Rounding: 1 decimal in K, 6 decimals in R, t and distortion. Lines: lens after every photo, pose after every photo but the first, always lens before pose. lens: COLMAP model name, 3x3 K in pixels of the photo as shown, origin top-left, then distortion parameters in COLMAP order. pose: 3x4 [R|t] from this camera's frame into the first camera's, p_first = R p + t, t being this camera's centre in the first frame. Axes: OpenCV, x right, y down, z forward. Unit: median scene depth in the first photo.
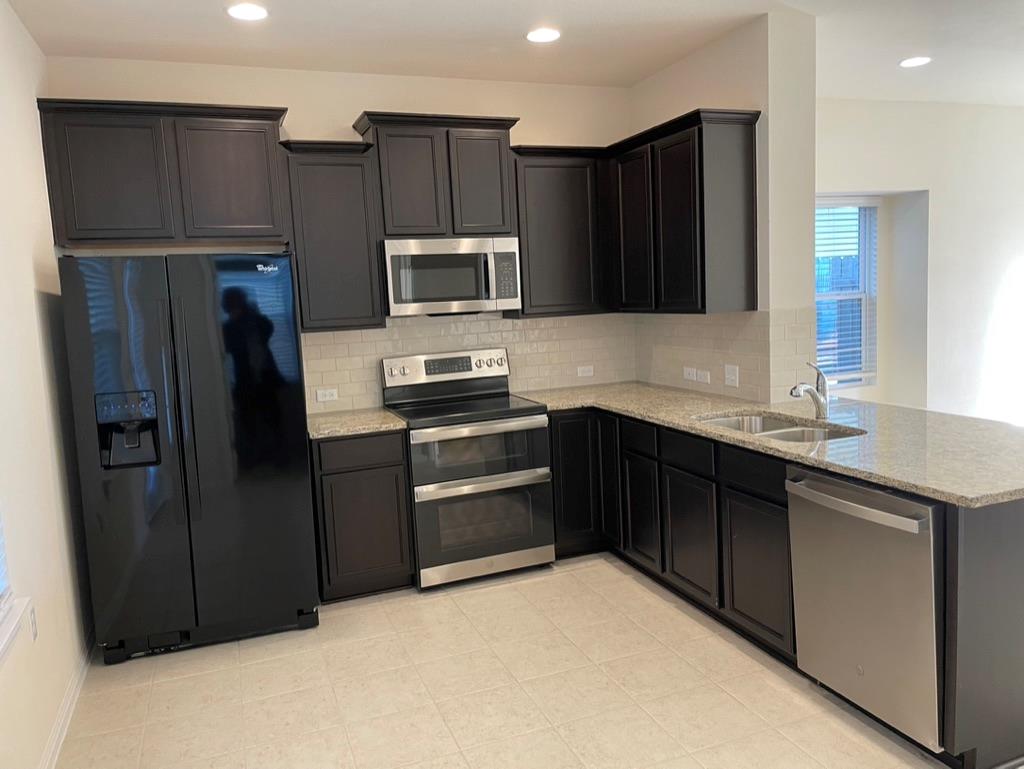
lens RADIAL K [[780.3, 0, 520.9], [0, 780.3, 375.7], [0, 0, 1]] dist [0.066187, -0.079523]
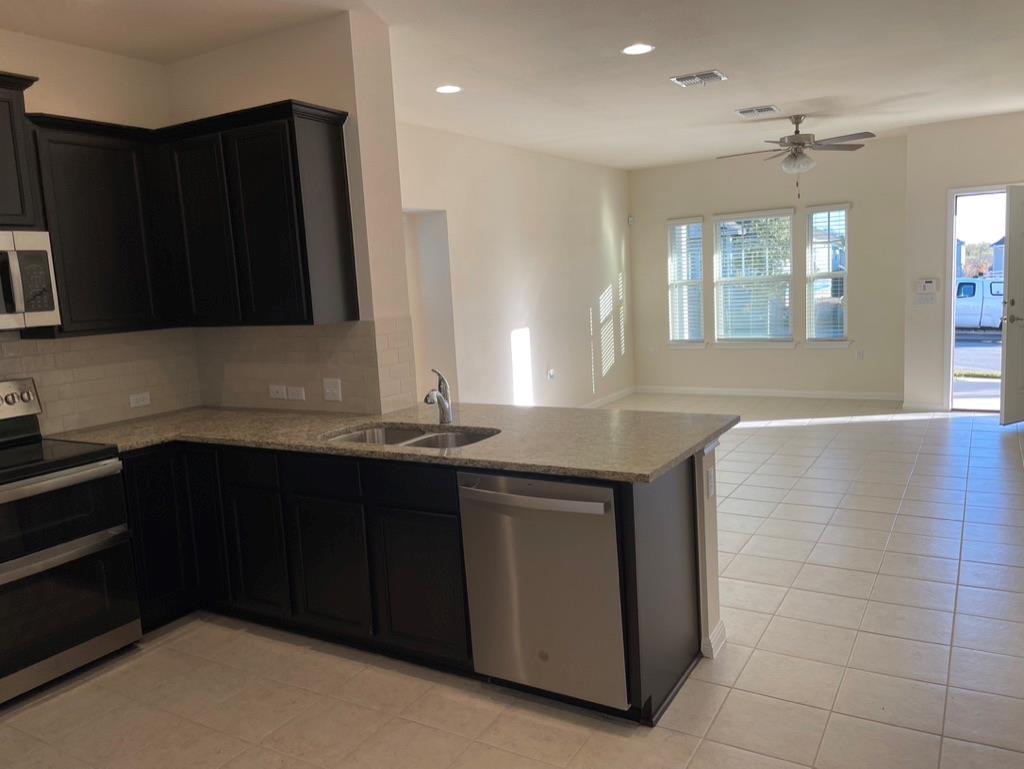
lens RADIAL K [[780.3, 0, 516.9], [0, 780.3, 381.9], [0, 0, 1]] dist [0.066187, -0.079523]
pose [[0.782620, -0.073940, 0.618093, -0.143026], [0.081814, 0.996525, 0.015618, -0.006047], [-0.617100, 0.038346, 0.785950, 0.122221]]
